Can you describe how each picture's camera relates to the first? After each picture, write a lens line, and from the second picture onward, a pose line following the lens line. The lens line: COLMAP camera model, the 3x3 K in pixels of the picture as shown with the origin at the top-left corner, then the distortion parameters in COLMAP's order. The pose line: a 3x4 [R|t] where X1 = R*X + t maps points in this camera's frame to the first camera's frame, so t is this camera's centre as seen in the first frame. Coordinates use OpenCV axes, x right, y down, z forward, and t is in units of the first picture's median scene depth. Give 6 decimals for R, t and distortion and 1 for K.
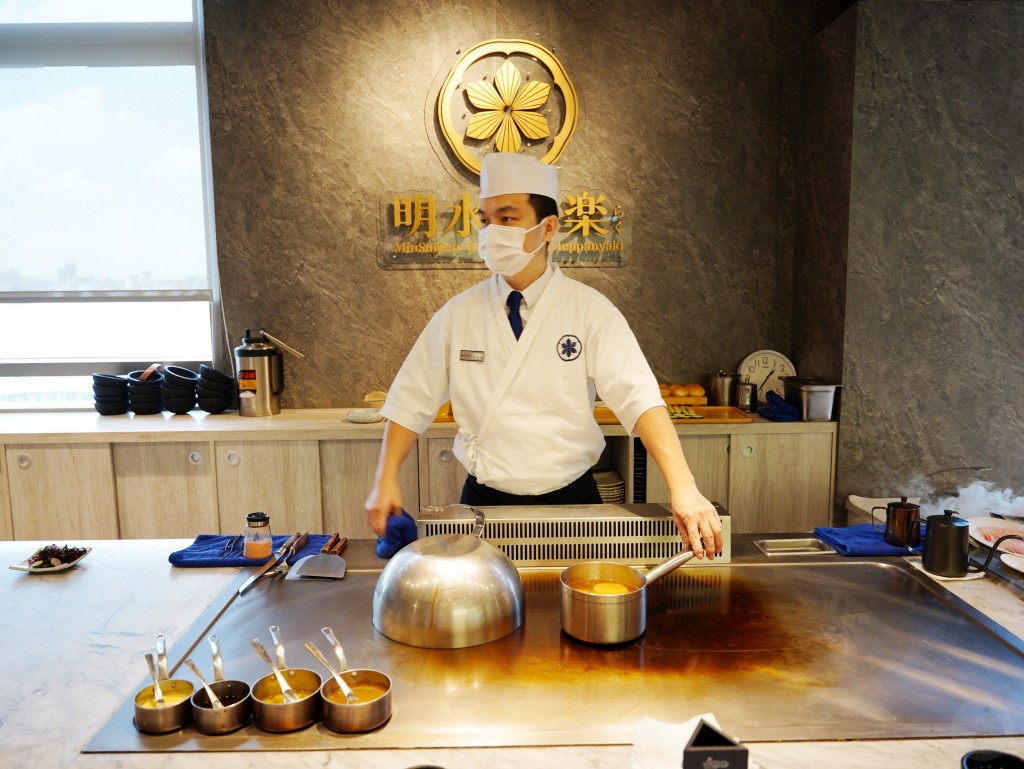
lens RADIAL K [[768.8, 0, 512.0], [0, 768.8, 384.5], [0, 0, 1]] dist [-0.007386, -0.000180]
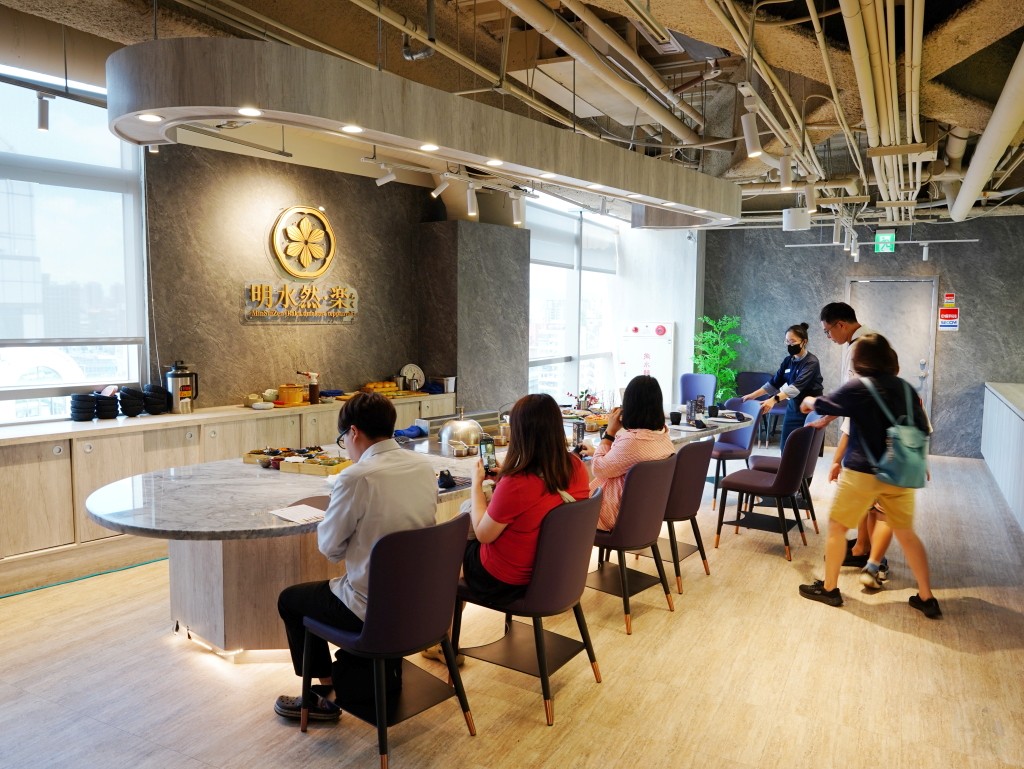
lens RADIAL K [[768.8, 0, 512.0], [0, 768.8, 384.5], [0, 0, 1]] dist [-0.007386, -0.000180]
pose [[0.664767, -0.052069, 0.745234, -1.089210], [0.078448, 0.996918, -0.000323, 0.034639], [-0.742921, 0.058677, 0.666803, -0.622003]]
